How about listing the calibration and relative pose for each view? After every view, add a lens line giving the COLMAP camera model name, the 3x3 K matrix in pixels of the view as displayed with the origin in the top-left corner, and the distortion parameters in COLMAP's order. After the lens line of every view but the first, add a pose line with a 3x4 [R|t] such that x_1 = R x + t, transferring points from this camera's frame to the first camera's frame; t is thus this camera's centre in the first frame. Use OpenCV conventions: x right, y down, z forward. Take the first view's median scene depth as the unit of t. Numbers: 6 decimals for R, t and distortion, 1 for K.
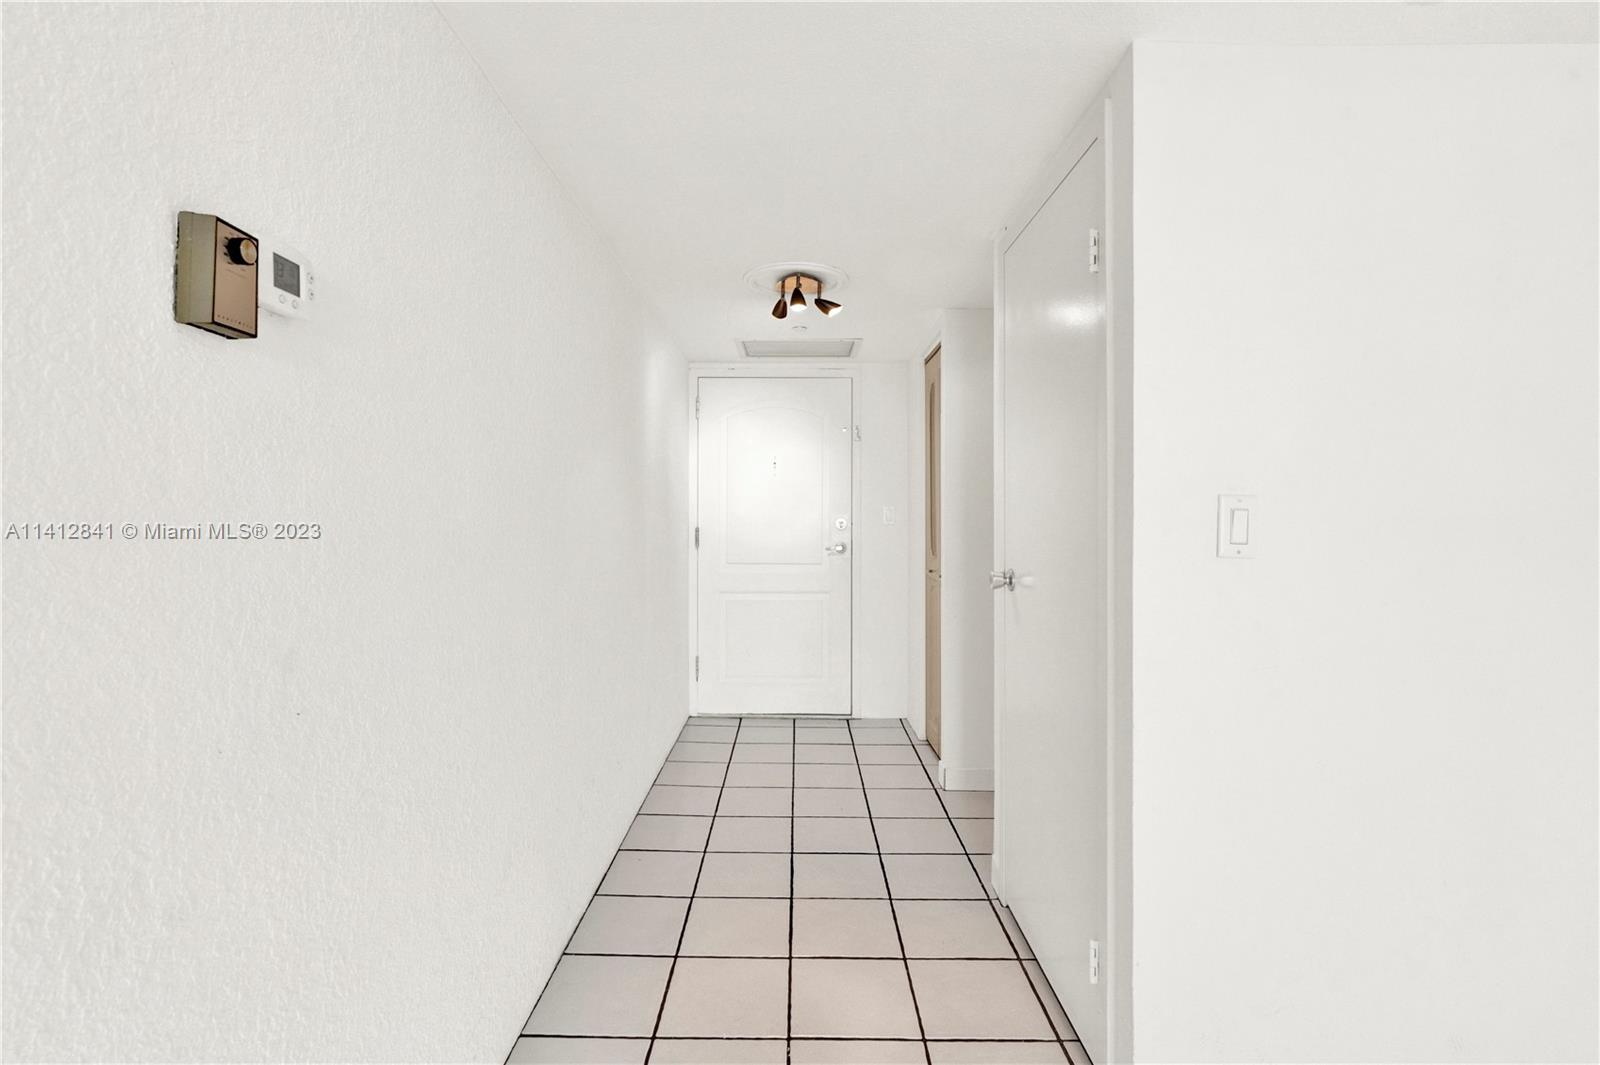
lens RADIAL K [[748.3, 0, 795.5], [0, 748.3, 521.5], [0, 0, 1]] dist [-0.009275, 0.003993]
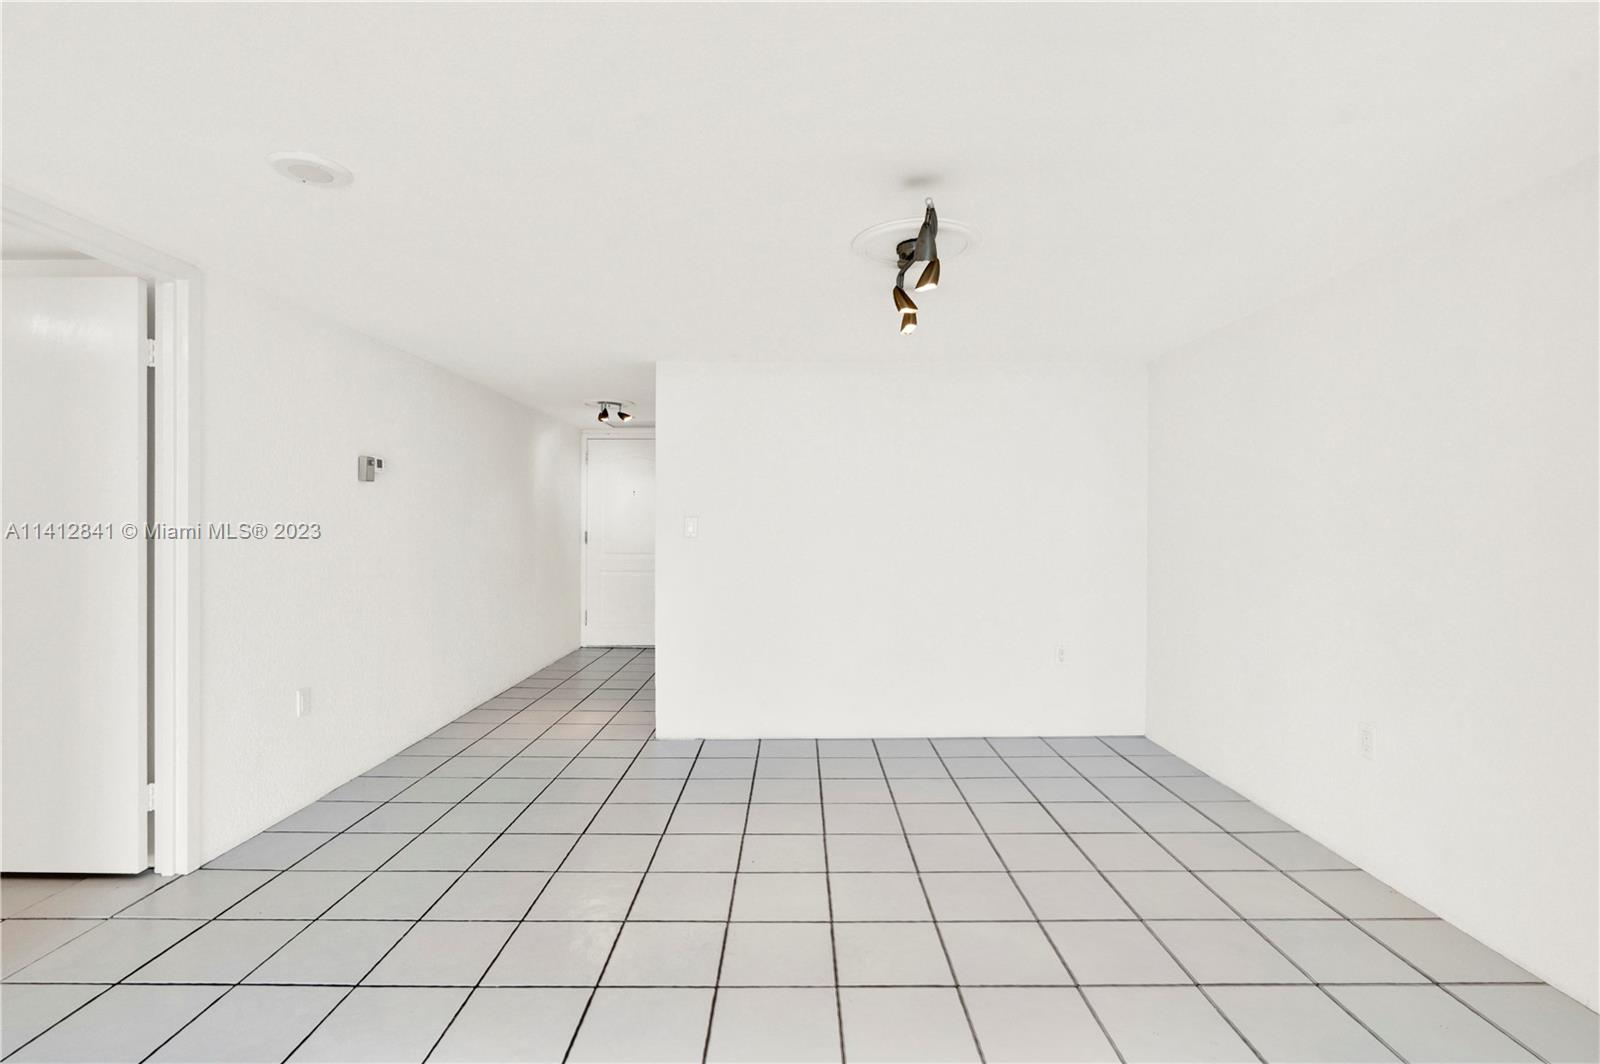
lens RADIAL K [[748.3, 0, 785.3], [0, 748.3, 530.8], [0, 0, 1]] dist [-0.009275, 0.003993]
pose [[0.999825, 0.003624, -0.018337, 0.411753], [-0.003692, 0.999986, -0.003671, 0.013952], [0.018323, 0.003738, 0.999825, -0.771970]]
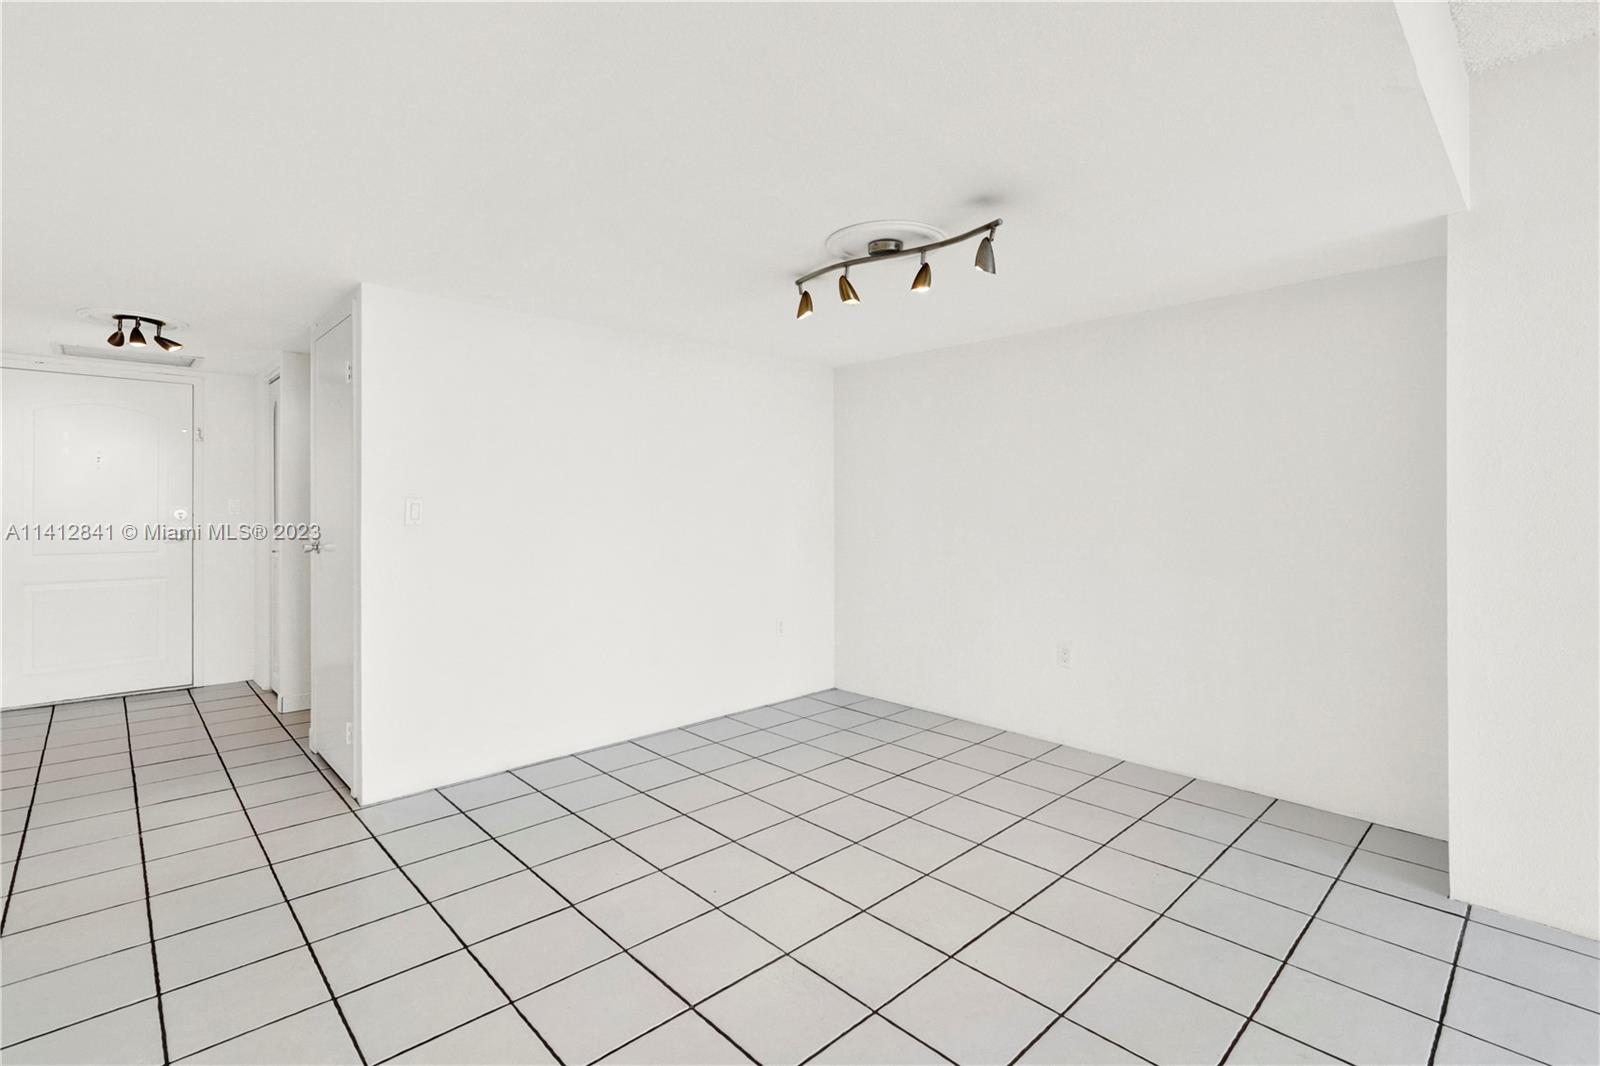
lens RADIAL K [[748.3, 0, 803.0], [0, 748.3, 509.5], [0, 0, 1]] dist [-0.009275, 0.003993]
pose [[0.726252, -0.000319, 0.687428, -0.035699], [0.005309, 0.999973, -0.005146, 0.007599], [-0.687408, 0.007387, 0.726234, -0.556895]]
